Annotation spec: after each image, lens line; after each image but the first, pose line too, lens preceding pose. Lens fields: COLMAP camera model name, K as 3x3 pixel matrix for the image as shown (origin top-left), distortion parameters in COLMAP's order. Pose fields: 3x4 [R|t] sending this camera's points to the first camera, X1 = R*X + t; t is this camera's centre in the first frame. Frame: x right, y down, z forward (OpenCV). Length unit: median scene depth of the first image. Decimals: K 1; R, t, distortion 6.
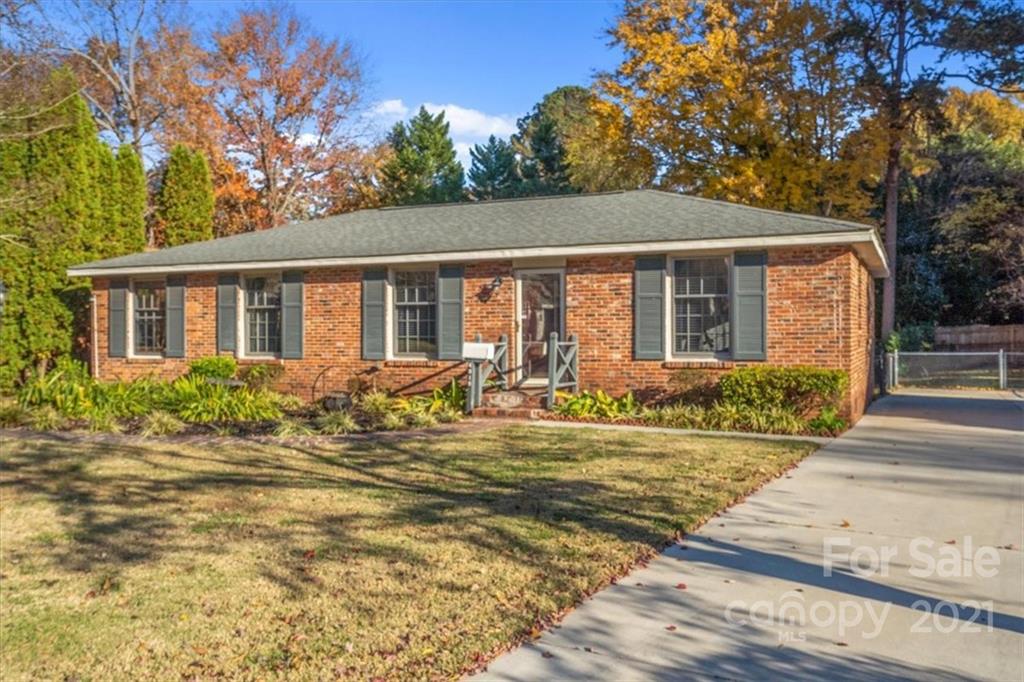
lens RADIAL K [[470.3, 0, 511.3], [0, 470.3, 336.3], [0, 0, 1]] dist [0.001789, 0.001254]
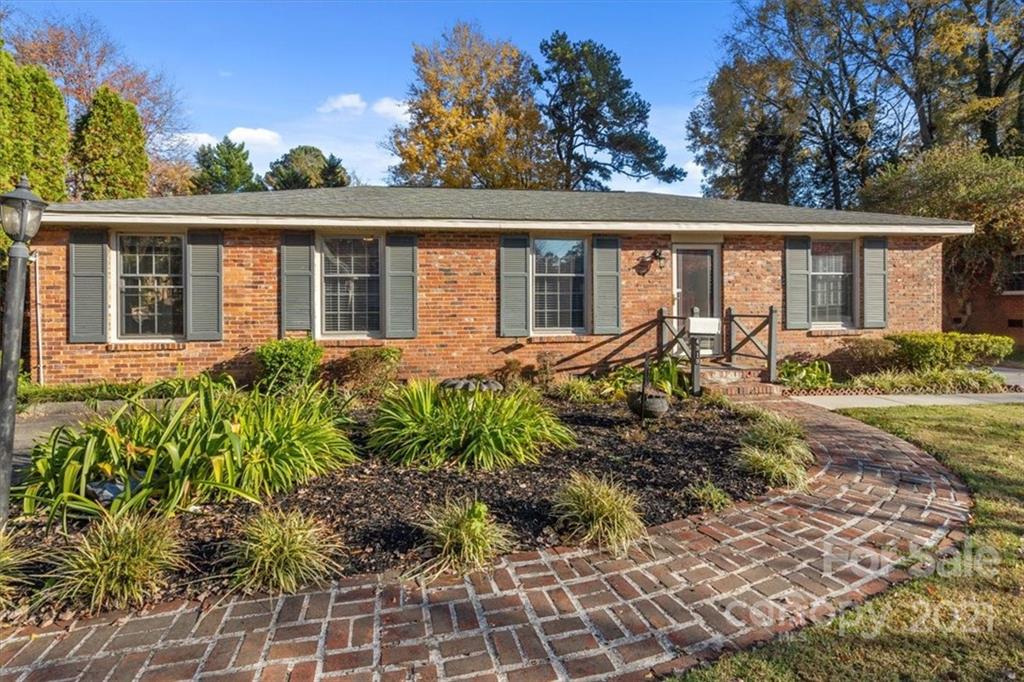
lens RADIAL K [[470.3, 0, 511.3], [0, 470.3, 336.3], [0, 0, 1]] dist [0.001789, 0.001254]
pose [[0.934316, -0.025018, 0.355566, -0.593500], [0.006778, 0.998600, 0.052452, 0.002021], [-0.356381, -0.046597, 0.933178, 0.149874]]
